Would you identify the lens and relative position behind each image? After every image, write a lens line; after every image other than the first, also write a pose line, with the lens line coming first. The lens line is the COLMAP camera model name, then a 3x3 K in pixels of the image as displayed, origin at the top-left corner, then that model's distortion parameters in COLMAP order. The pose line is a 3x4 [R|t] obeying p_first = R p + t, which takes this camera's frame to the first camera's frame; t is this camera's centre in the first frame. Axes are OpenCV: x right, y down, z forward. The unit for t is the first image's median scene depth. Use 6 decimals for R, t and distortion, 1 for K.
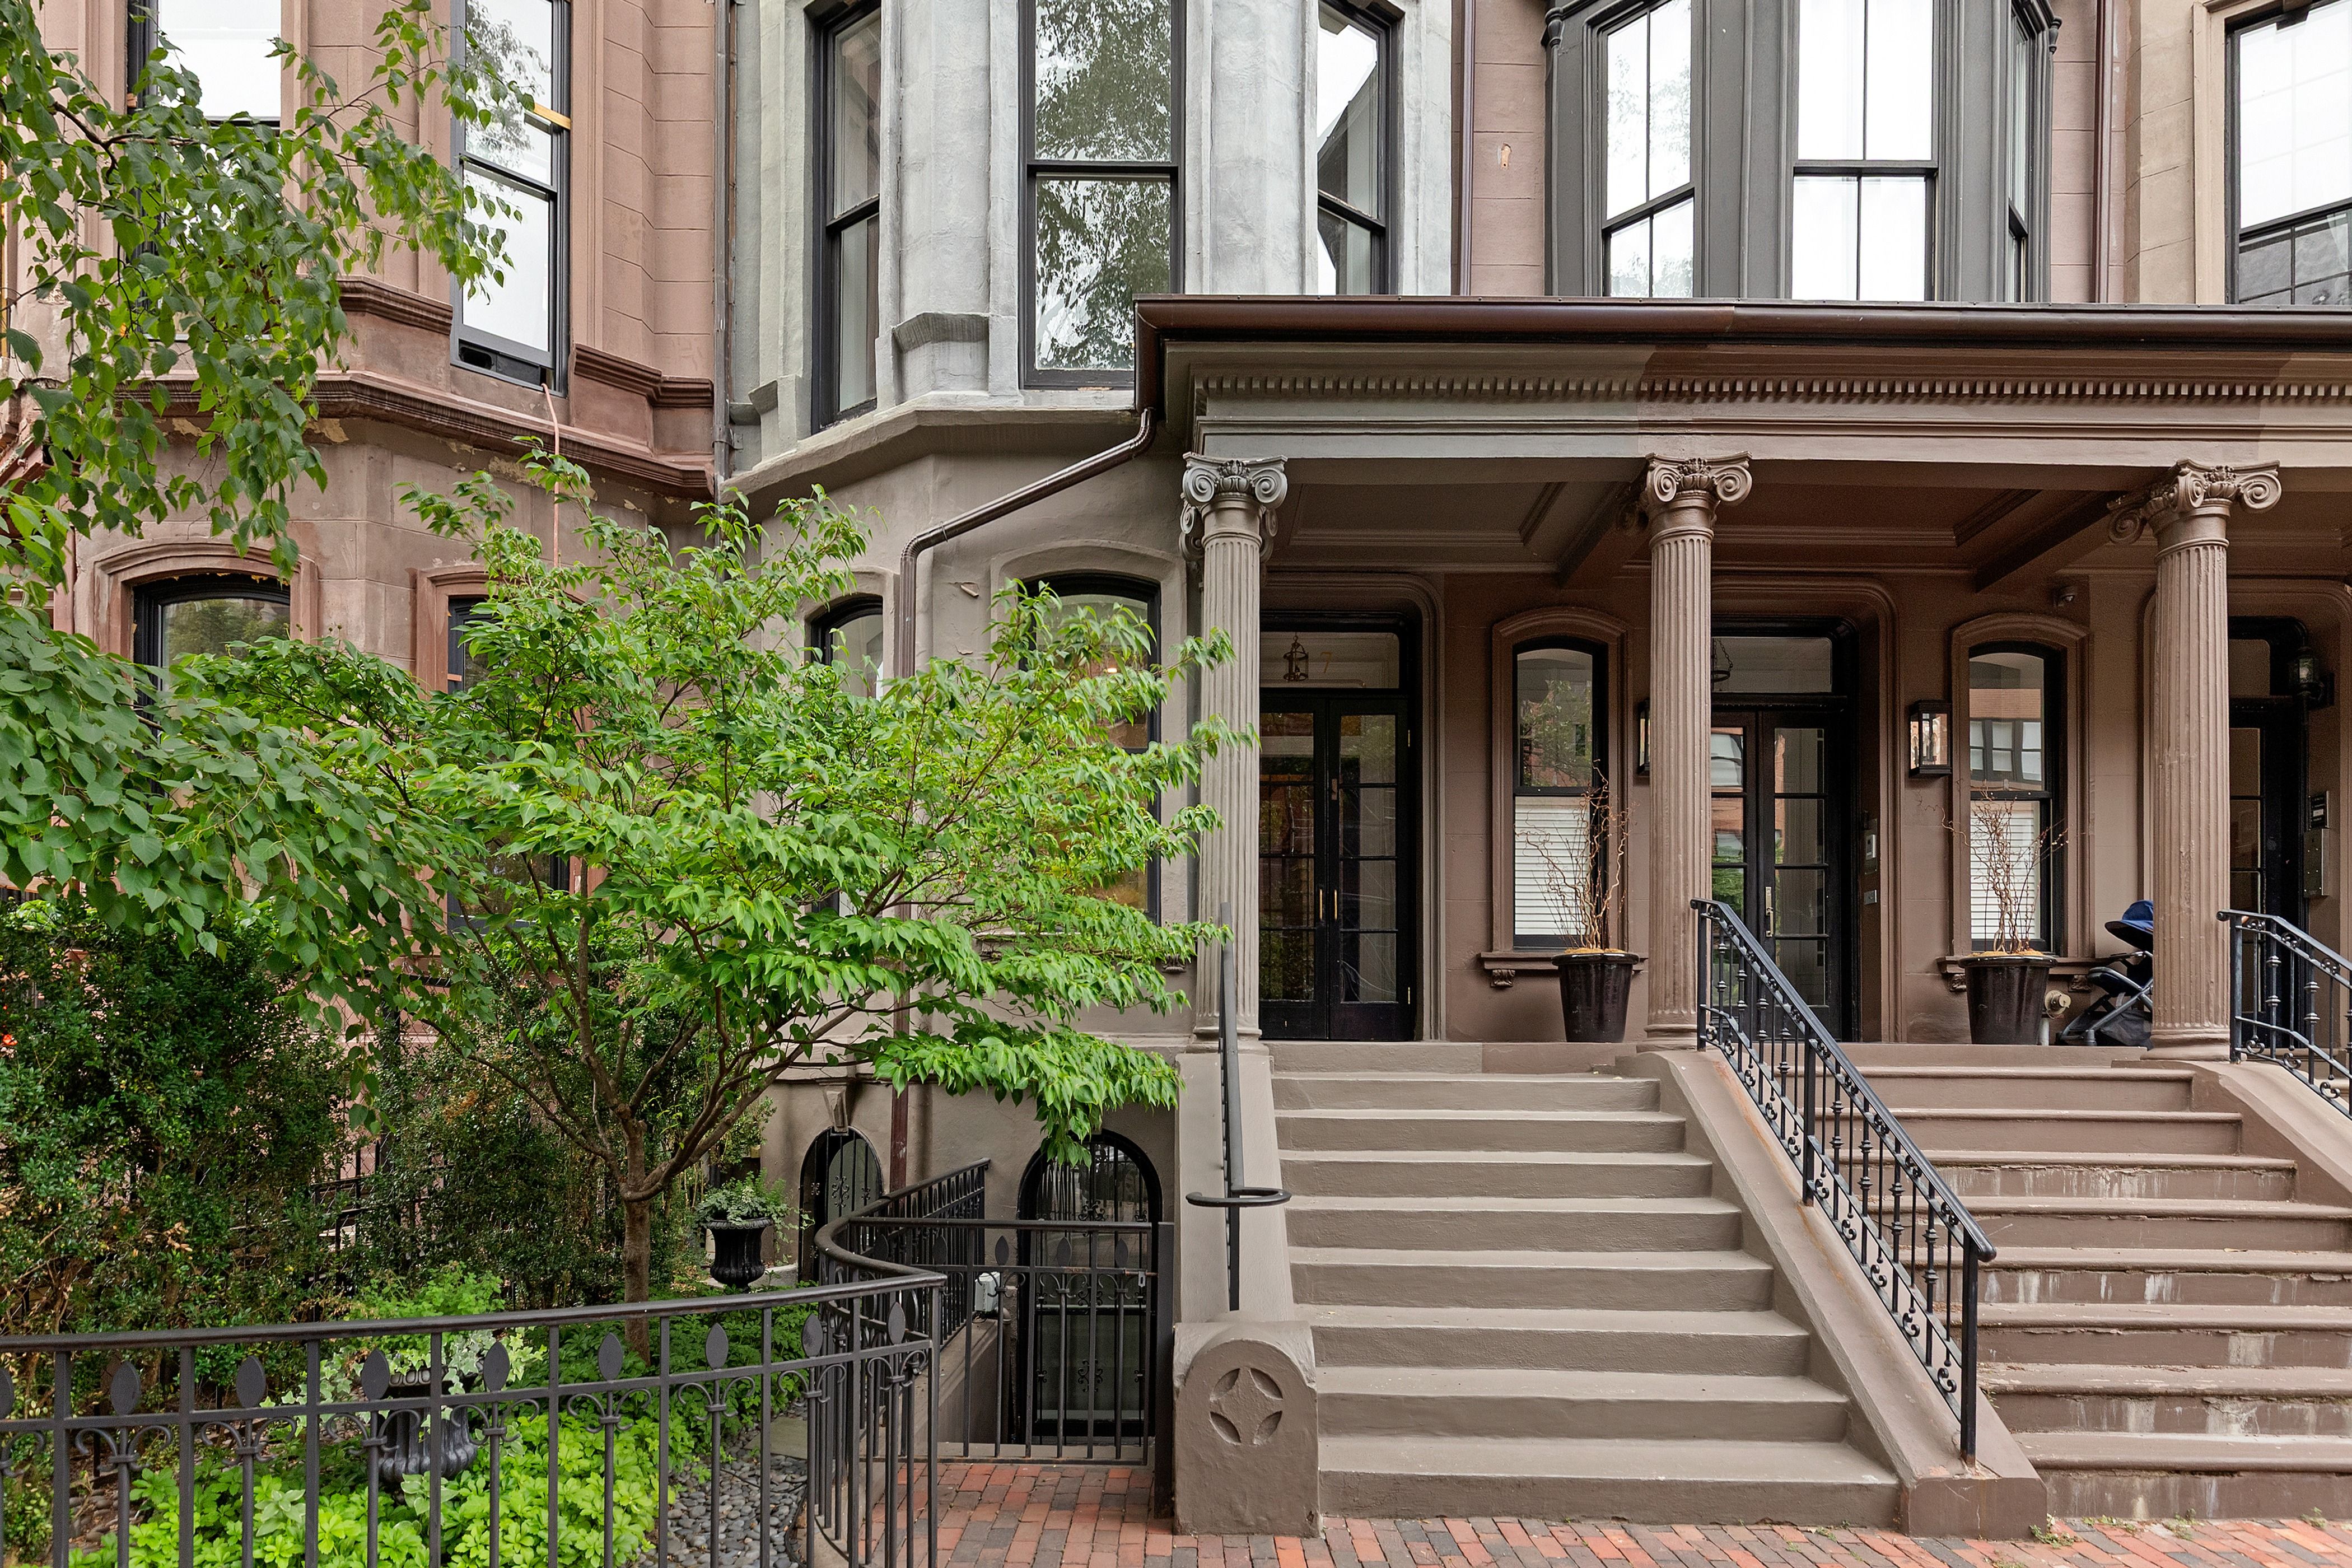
lens RADIAL K [[1326.5, 0, 1240.3], [0, 1326.5, 1056.7], [0, 0, 1]] dist [-0.005215, -0.004124]
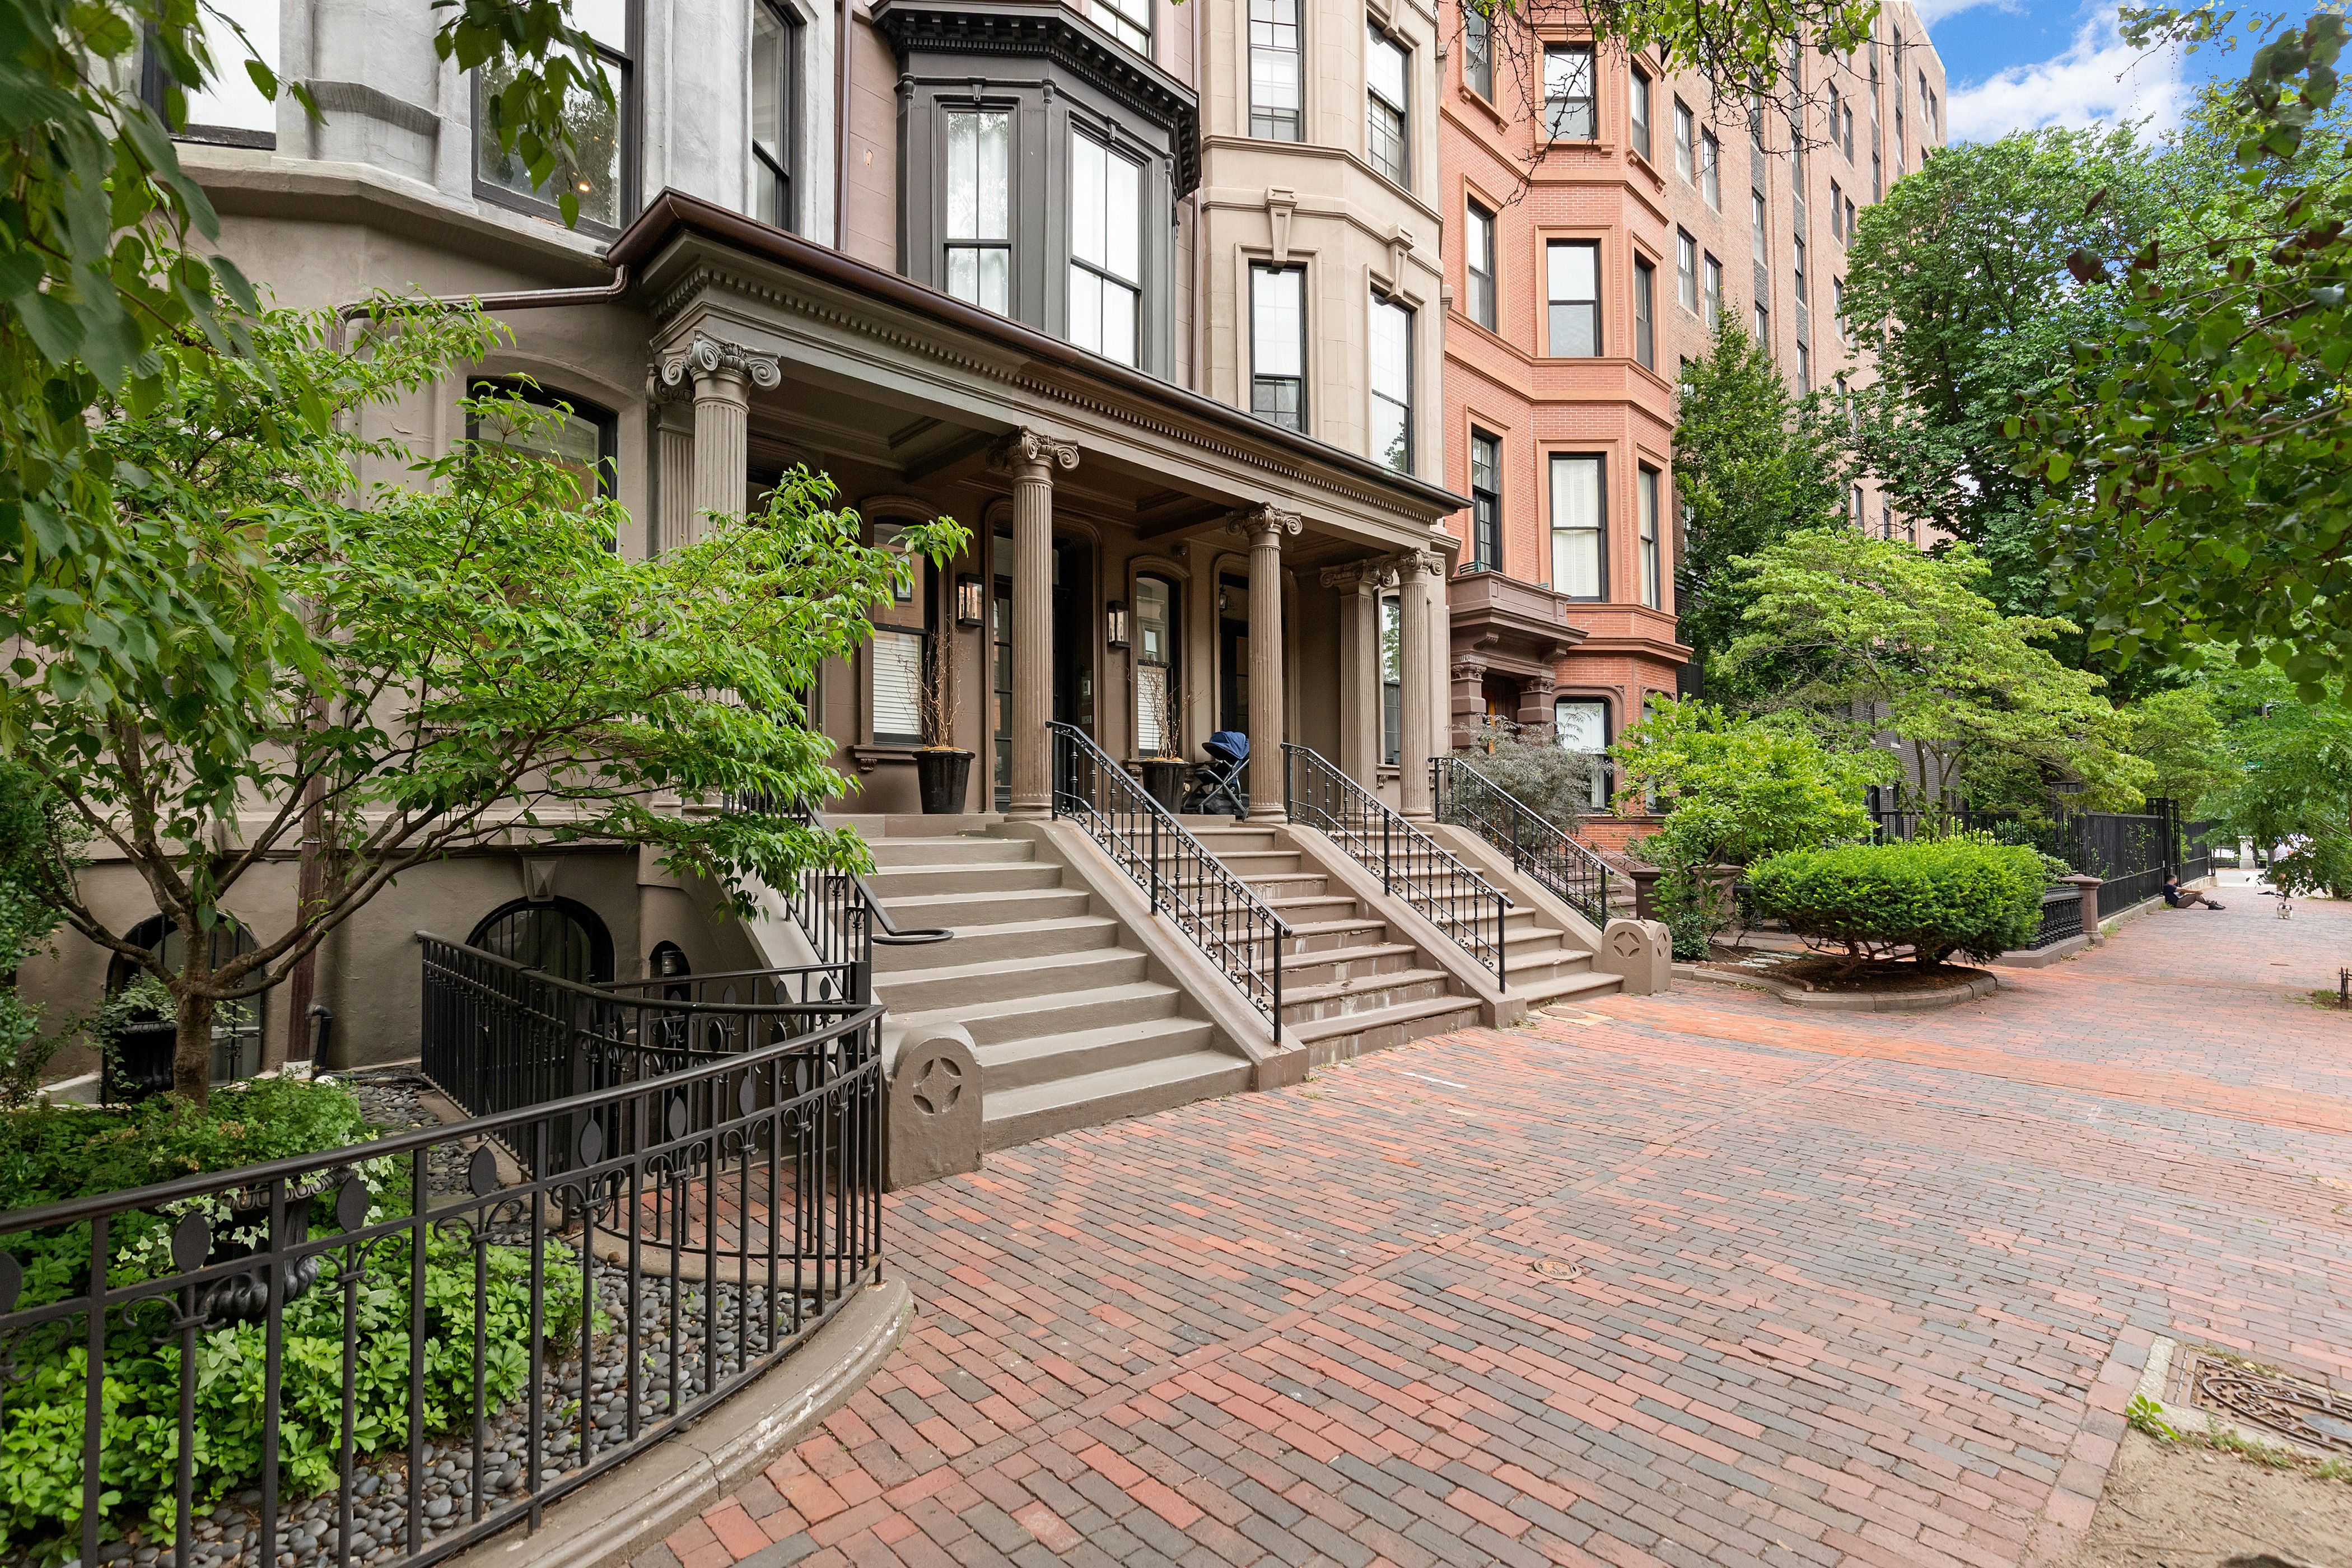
lens RADIAL K [[1060.9, 0, 1183.5], [0, 1060.9, 772.9], [0, 0, 1]] dist [0.000961, -0.000583]
pose [[0.718919, 0.021996, 0.694745, -0.353915], [0.006349, 0.999250, -0.038207, -0.010244], [-0.695064, 0.031879, 0.718240, 0.013727]]
